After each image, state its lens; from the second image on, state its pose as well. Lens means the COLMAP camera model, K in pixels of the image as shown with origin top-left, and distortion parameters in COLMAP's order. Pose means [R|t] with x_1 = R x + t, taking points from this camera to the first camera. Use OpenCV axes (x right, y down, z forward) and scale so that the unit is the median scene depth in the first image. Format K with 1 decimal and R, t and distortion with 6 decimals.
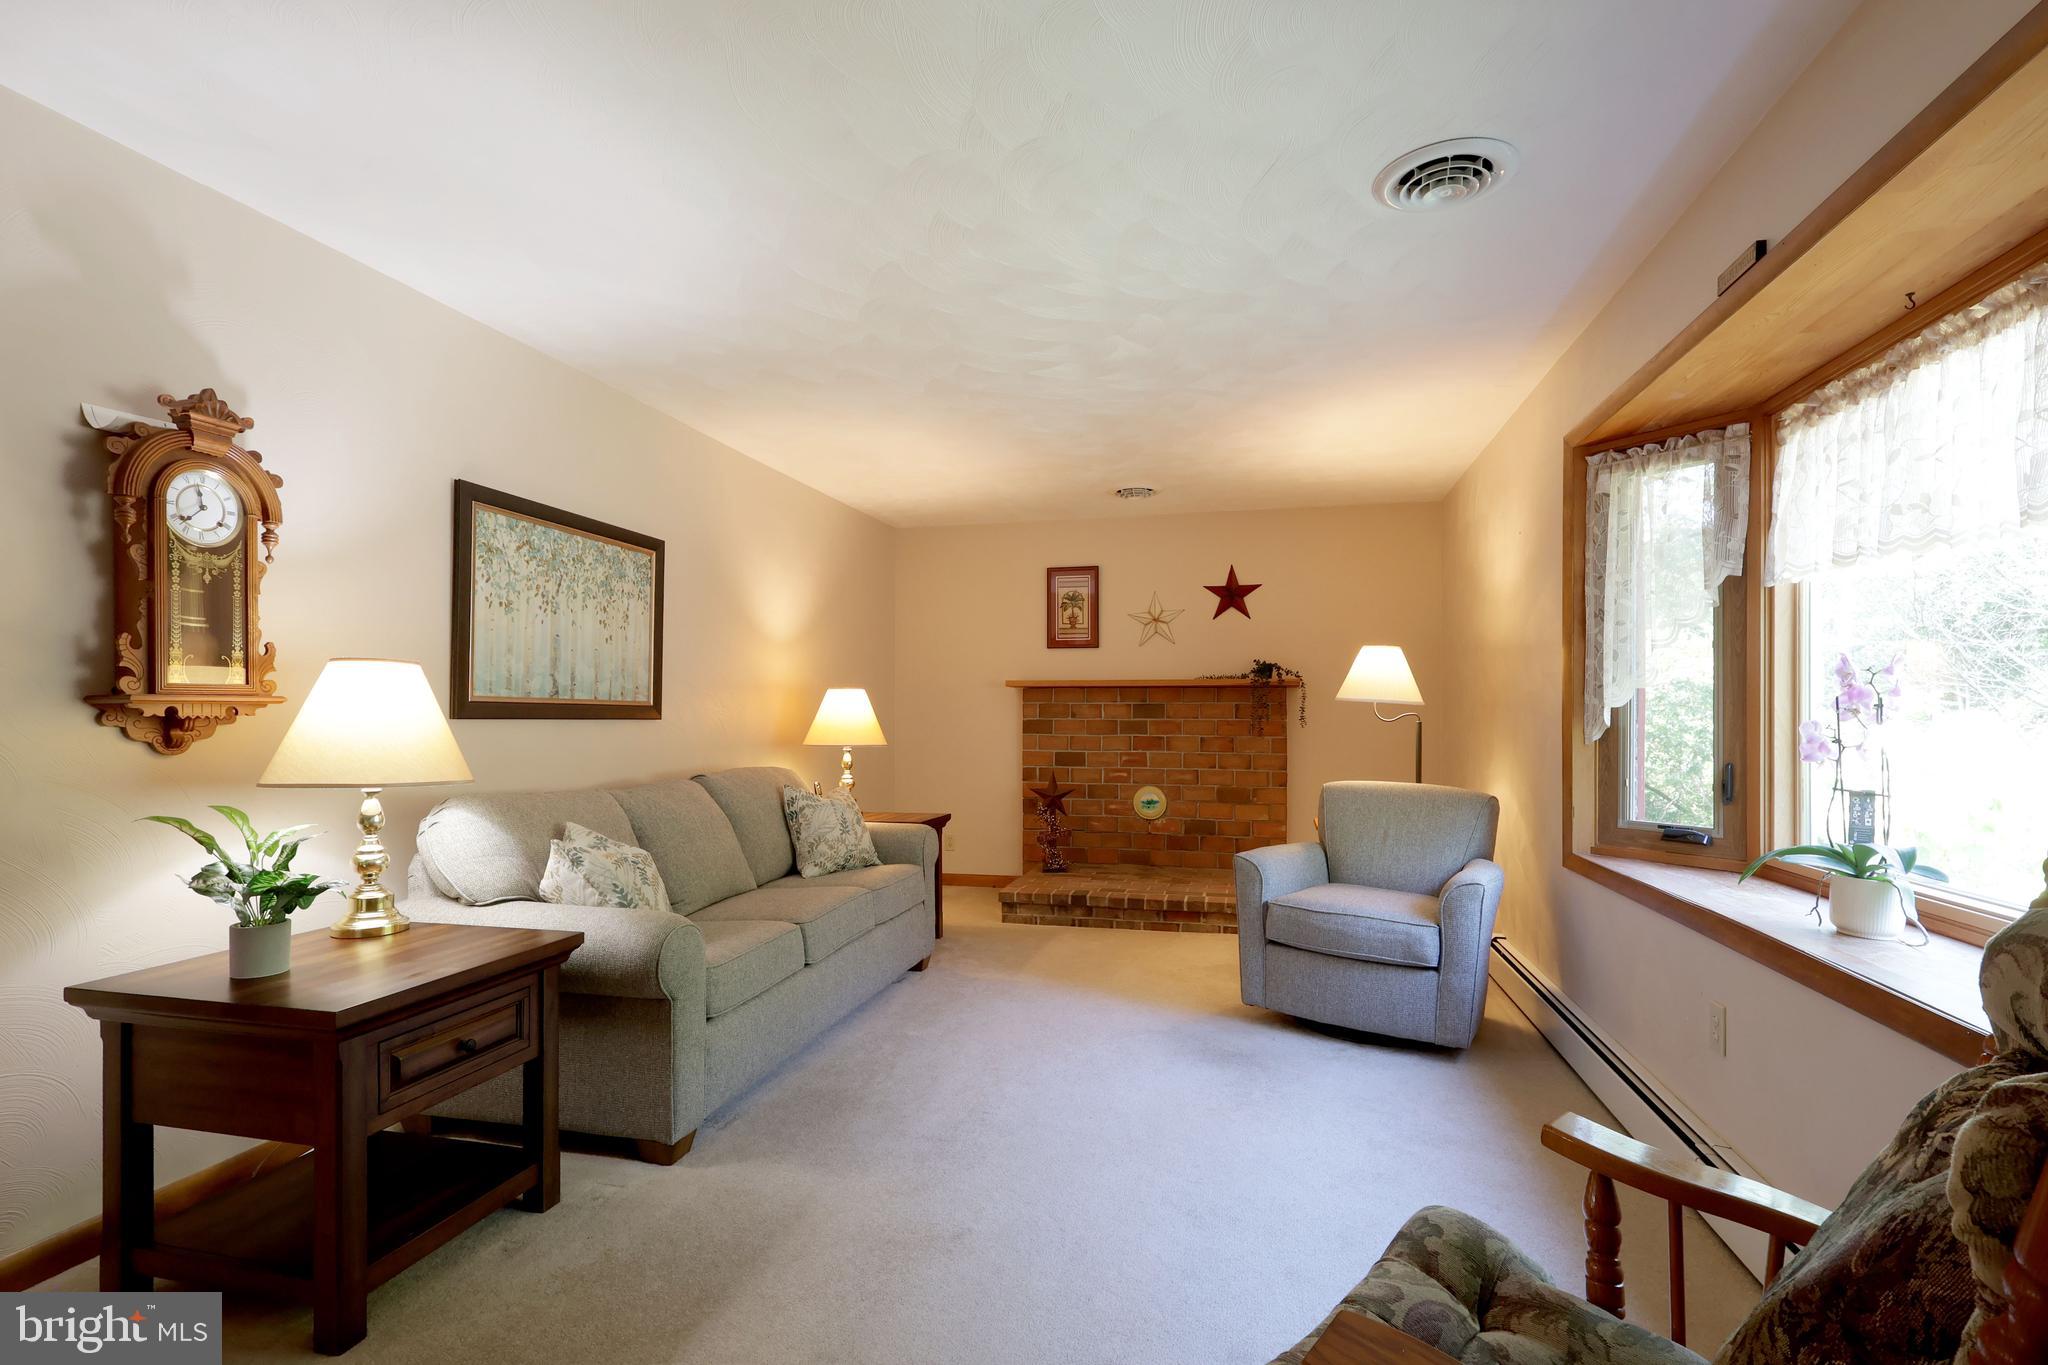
lens RADIAL K [[961.8, 0, 999.8], [0, 961.8, 721.7], [0, 0, 1]] dist [-0.003748, 0.004020]
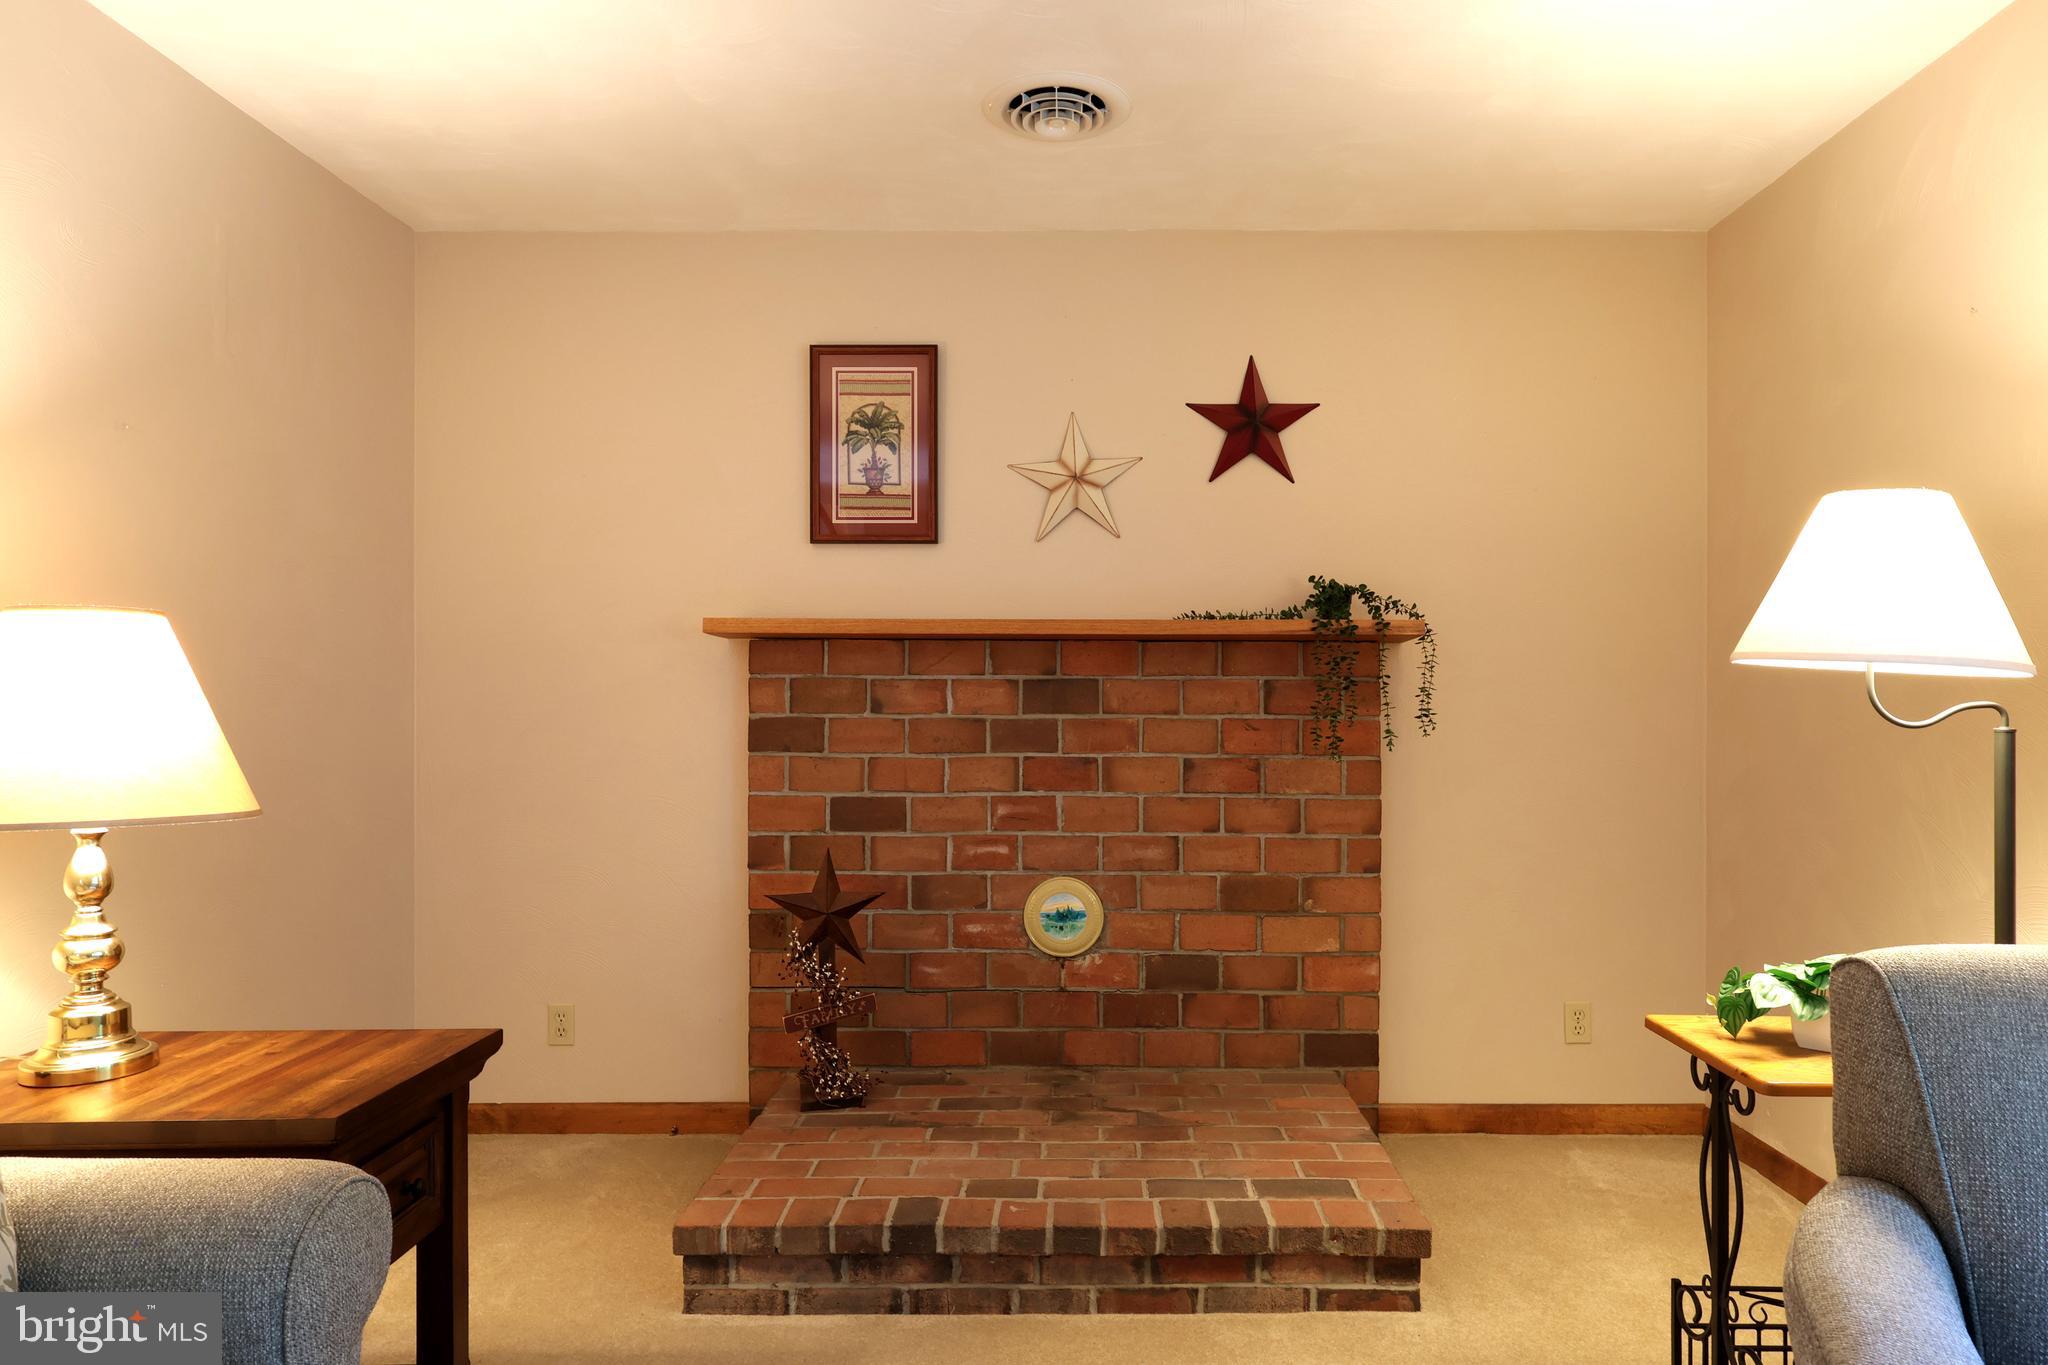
lens RADIAL K [[1331.4, 0, 1090.0], [0, 1331.4, 711.6], [0, 0, 1]] dist [0.005528, 0.001200]
pose [[0.963693, -0.001147, 0.267009, 0.014051], [0.001615, 0.999998, -0.001533, -0.003951], [-0.267006, 0.001909, 0.963693, 0.469453]]
